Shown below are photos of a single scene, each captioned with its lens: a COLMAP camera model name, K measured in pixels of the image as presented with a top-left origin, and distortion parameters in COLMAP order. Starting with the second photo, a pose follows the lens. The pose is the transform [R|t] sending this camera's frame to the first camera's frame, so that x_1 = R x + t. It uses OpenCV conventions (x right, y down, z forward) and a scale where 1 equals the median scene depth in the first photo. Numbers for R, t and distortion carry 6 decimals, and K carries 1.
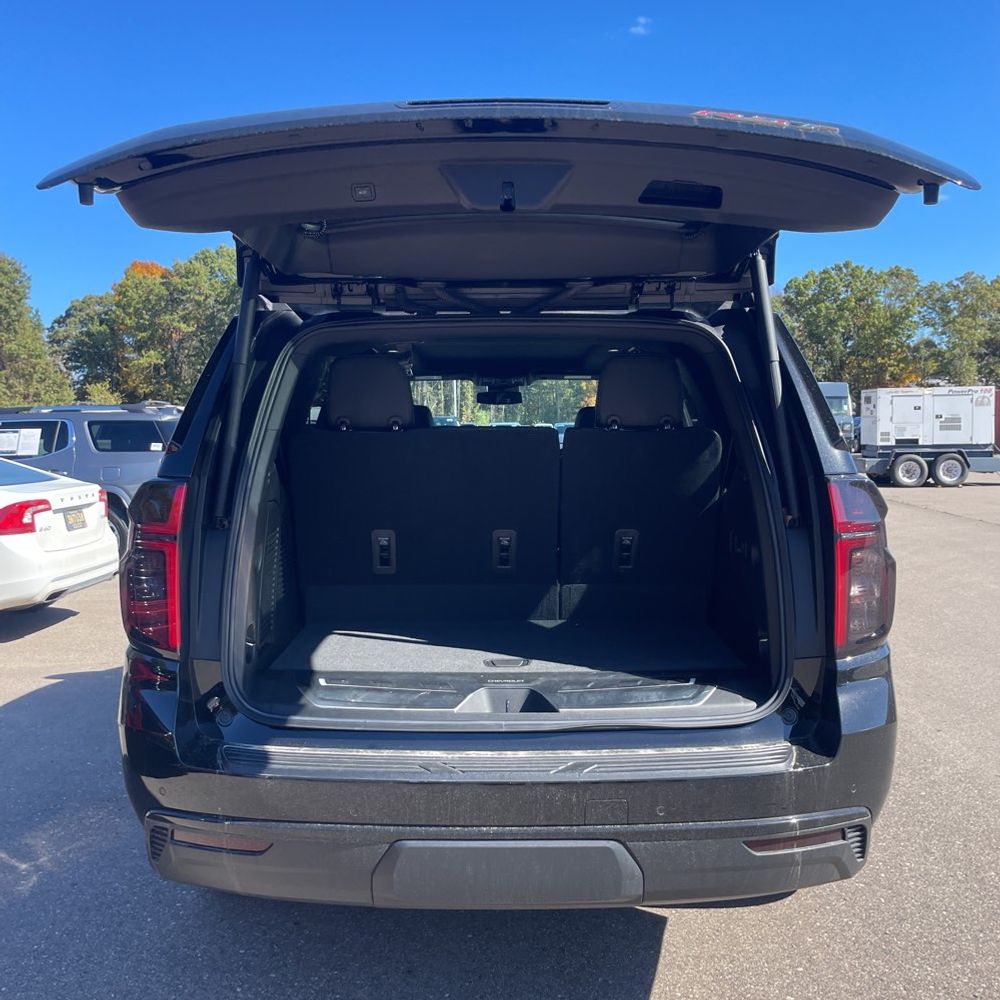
lens RADIAL K [[1025.3, 0, 493.5], [0, 1025.3, 515.2], [0, 0, 1]] dist [0.031540, 0.000000]
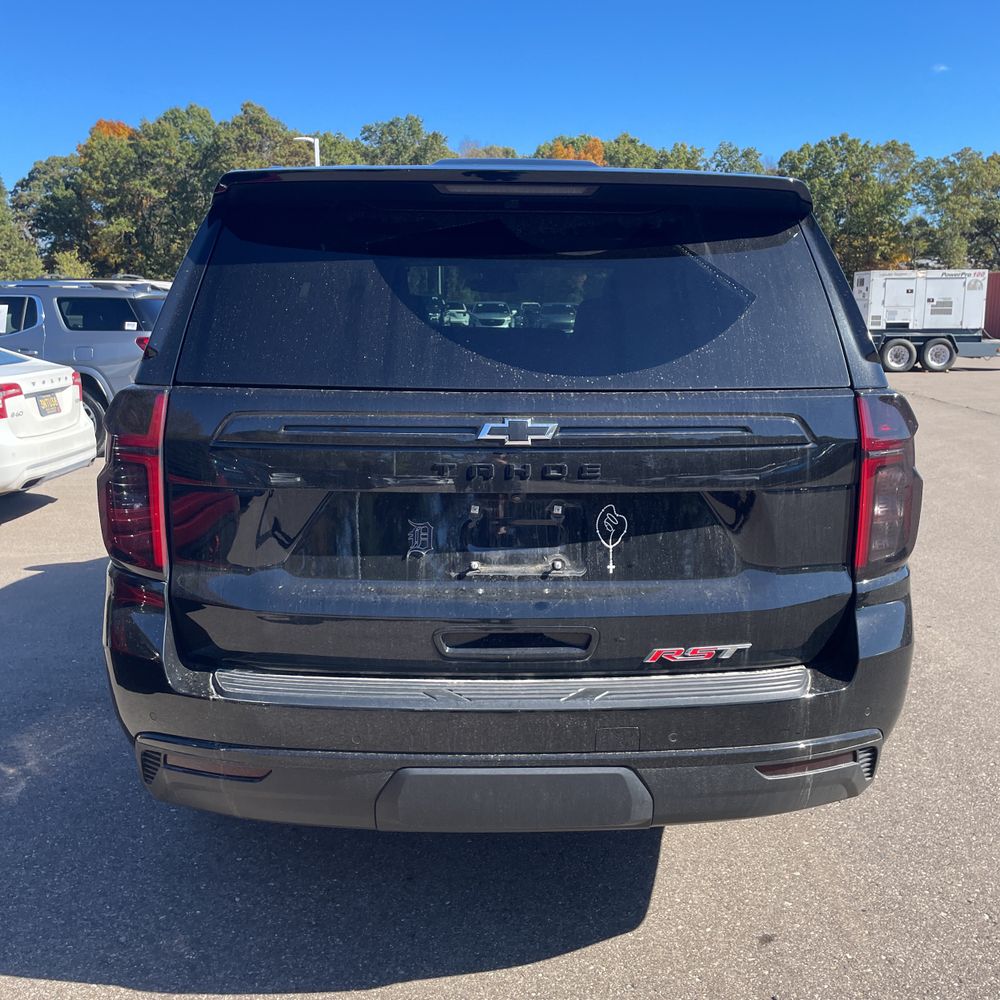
lens RADIAL K [[1025.3, 0, 515.1], [0, 1025.3, 516.6], [0, 0, 1]] dist [0.031540, 0.000000]
pose [[0.999324, 0.003962, 0.036552, -0.015828], [-0.008265, 0.992941, 0.118325, -0.022966], [-0.035825, -0.118547, 0.992302, 0.045877]]
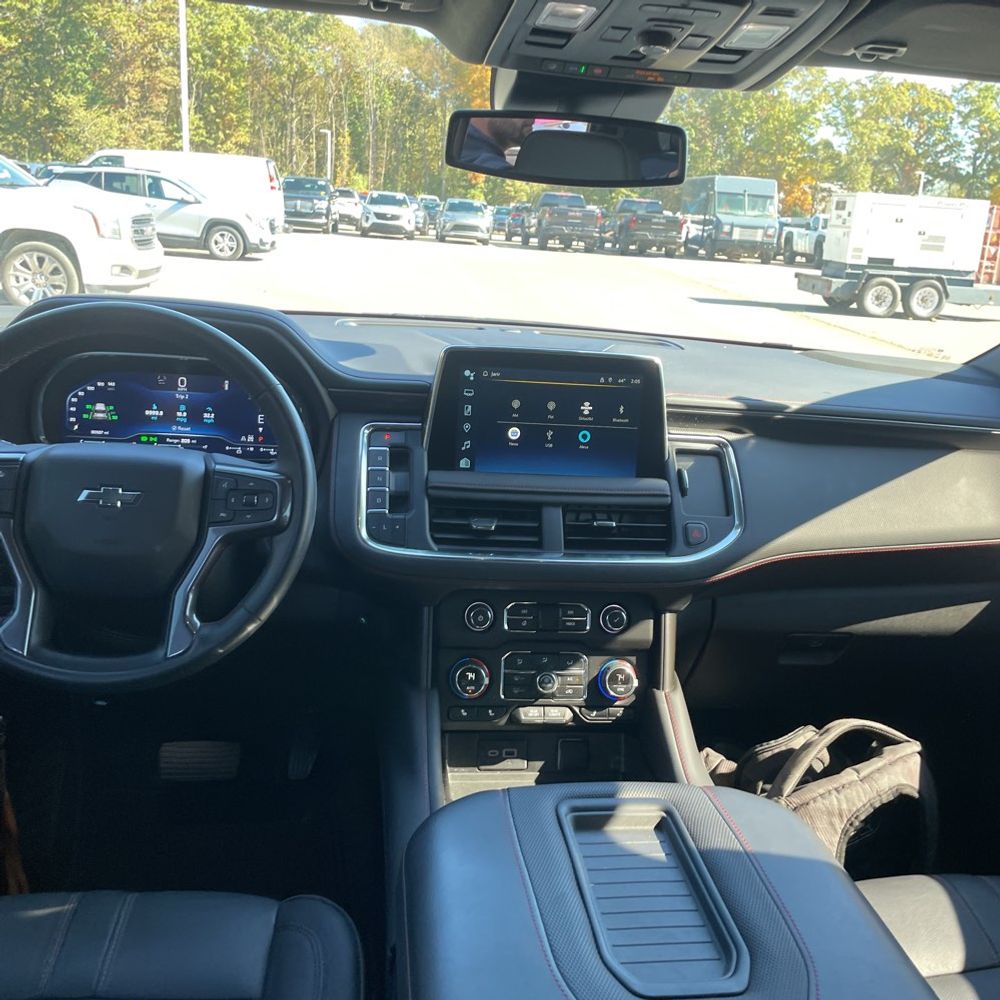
lens RADIAL K [[1025.3, 0, 506.1], [0, 1025.3, 470.0], [0, 0, 1]] dist [0.031540, 0.000000]
pose [[0.988074, 0.045748, 0.147025, -0.092676], [-0.070092, 0.983811, 0.164931, -0.155511], [-0.137099, -0.173269, 0.975285, 1.444467]]
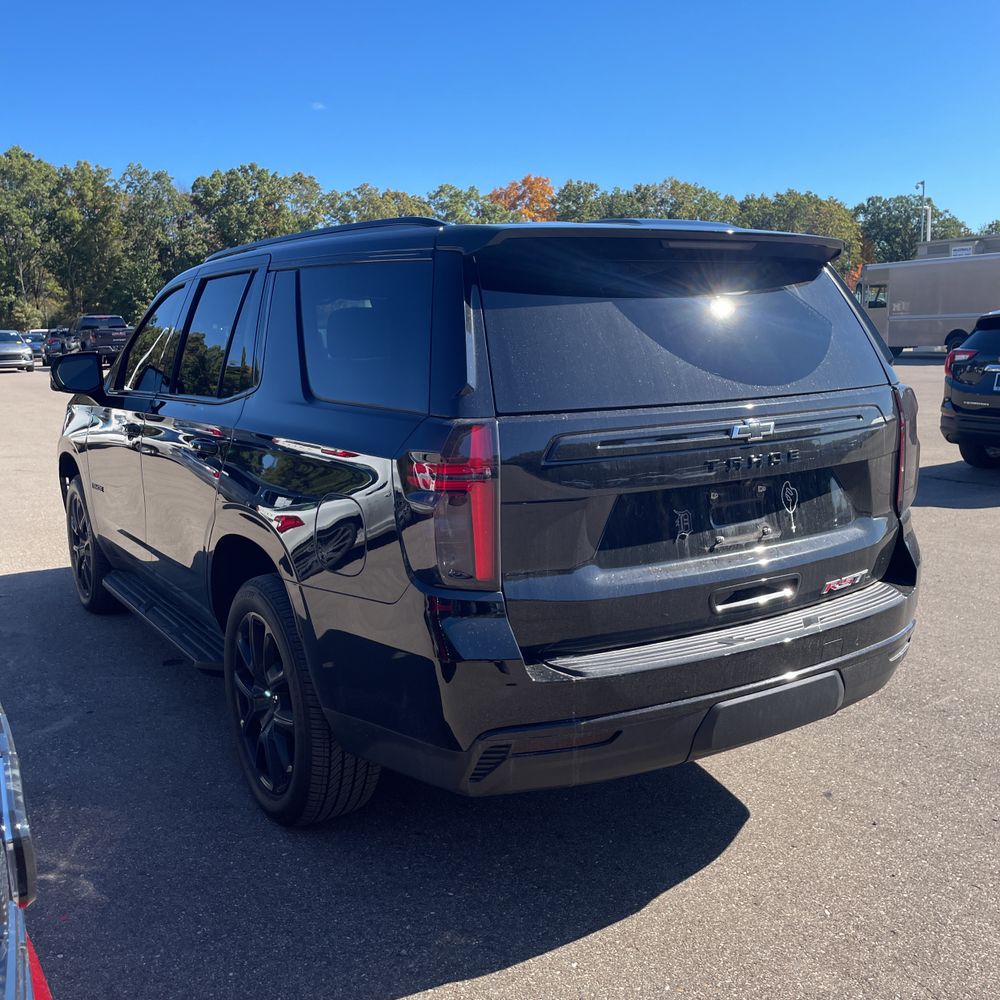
lens RADIAL K [[1025.3, 0, 520.7], [0, 1025.3, 526.0], [0, 0, 1]] dist [0.031540, 0.000000]
pose [[0.832385, -0.118693, 0.541338, -0.628307], [0.063615, 0.990803, 0.119424, -0.035364], [-0.550535, -0.064970, 0.832280, 0.090194]]
